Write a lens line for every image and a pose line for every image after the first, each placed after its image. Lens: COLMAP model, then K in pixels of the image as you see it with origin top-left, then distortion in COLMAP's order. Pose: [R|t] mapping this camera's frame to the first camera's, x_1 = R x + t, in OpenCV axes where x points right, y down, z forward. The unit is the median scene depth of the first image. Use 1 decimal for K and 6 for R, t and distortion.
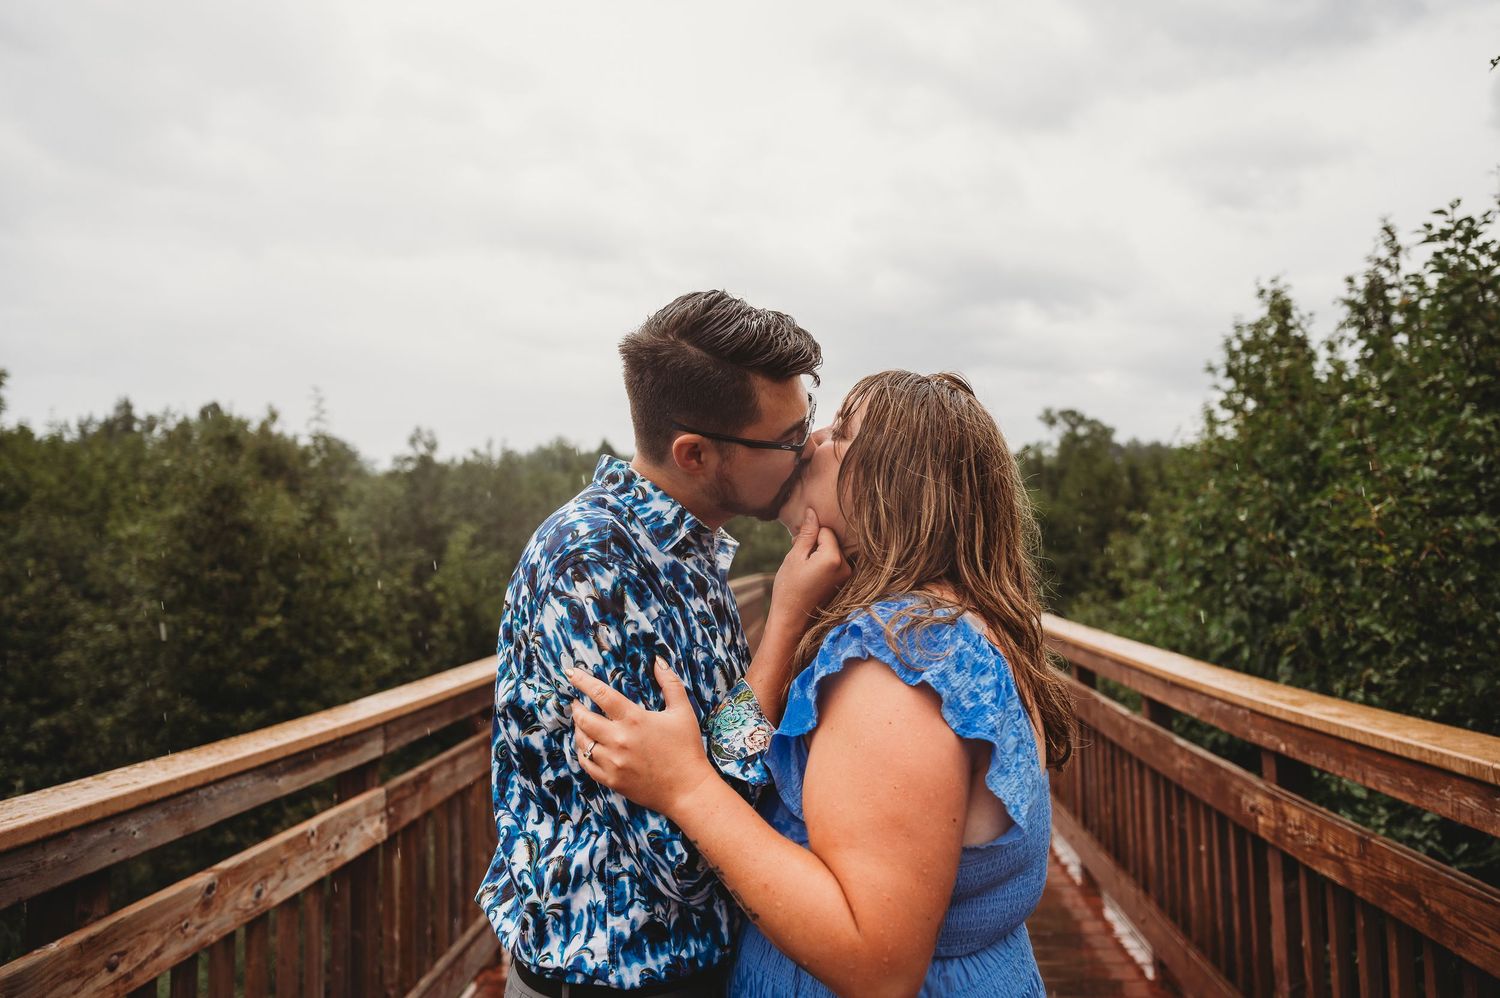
lens RADIAL K [[1024.6, 0, 754.8], [0, 1024.6, 521.8], [0, 0, 1]] dist [0.000715, 0.003343]
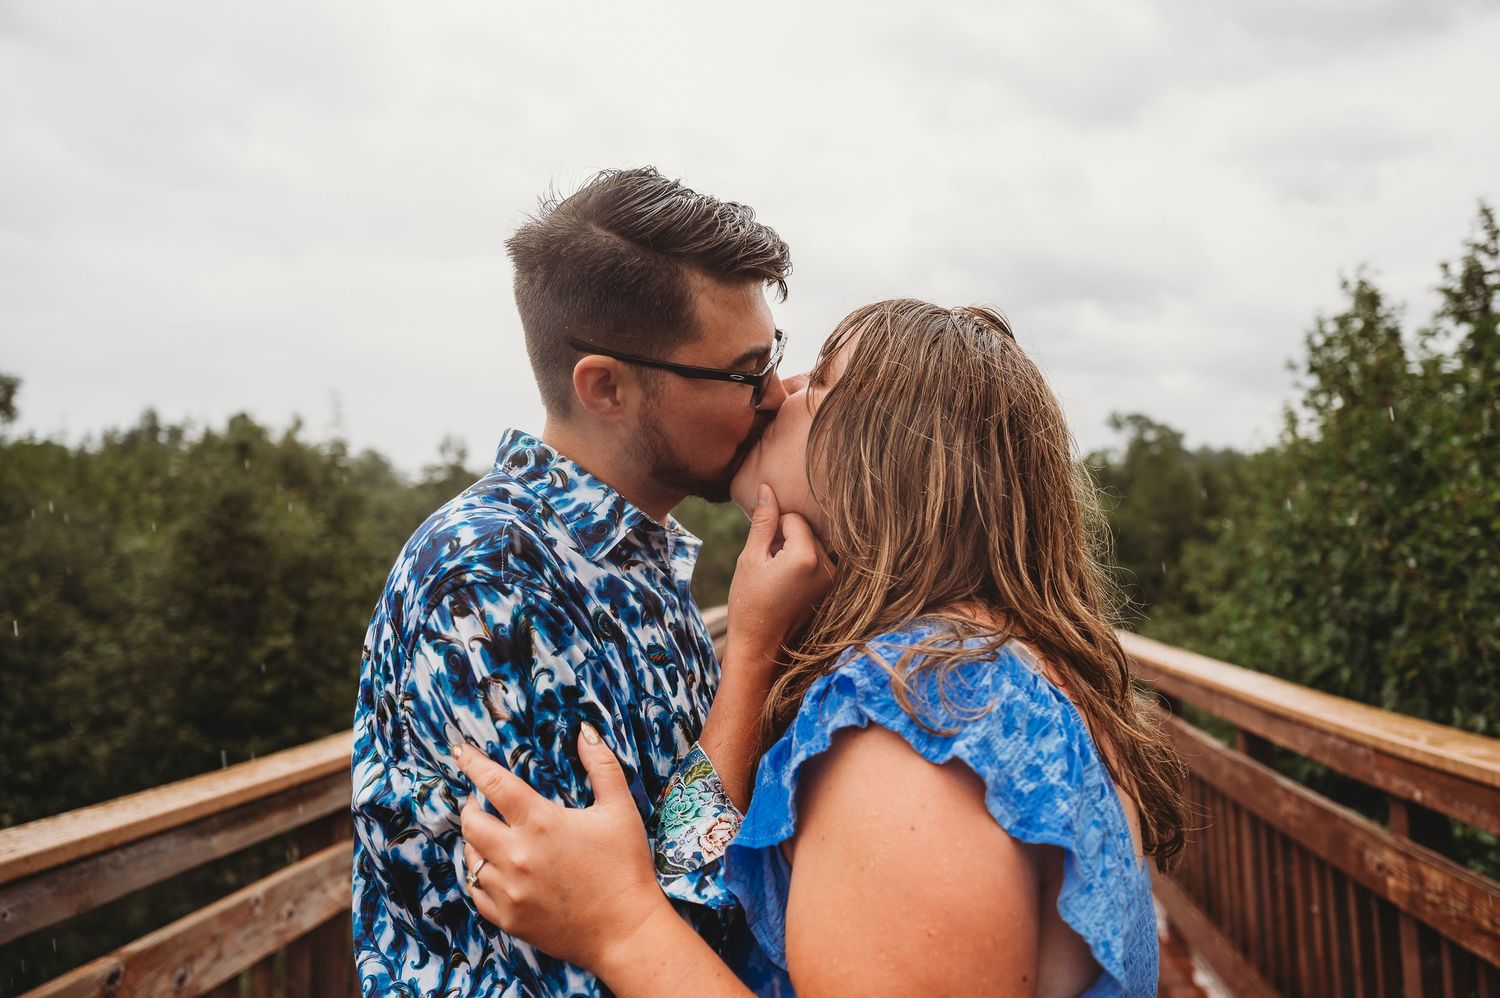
lens RADIAL K [[1030.9, 0, 795.2], [0, 1030.9, 502.5], [0, 0, 1]] dist [0.002504, 0.001728]
pose [[0.999837, -0.005174, -0.017281, 0.016739], [0.004625, 0.999487, -0.031699, 0.004209], [0.017437, 0.031614, 0.999348, 0.099851]]
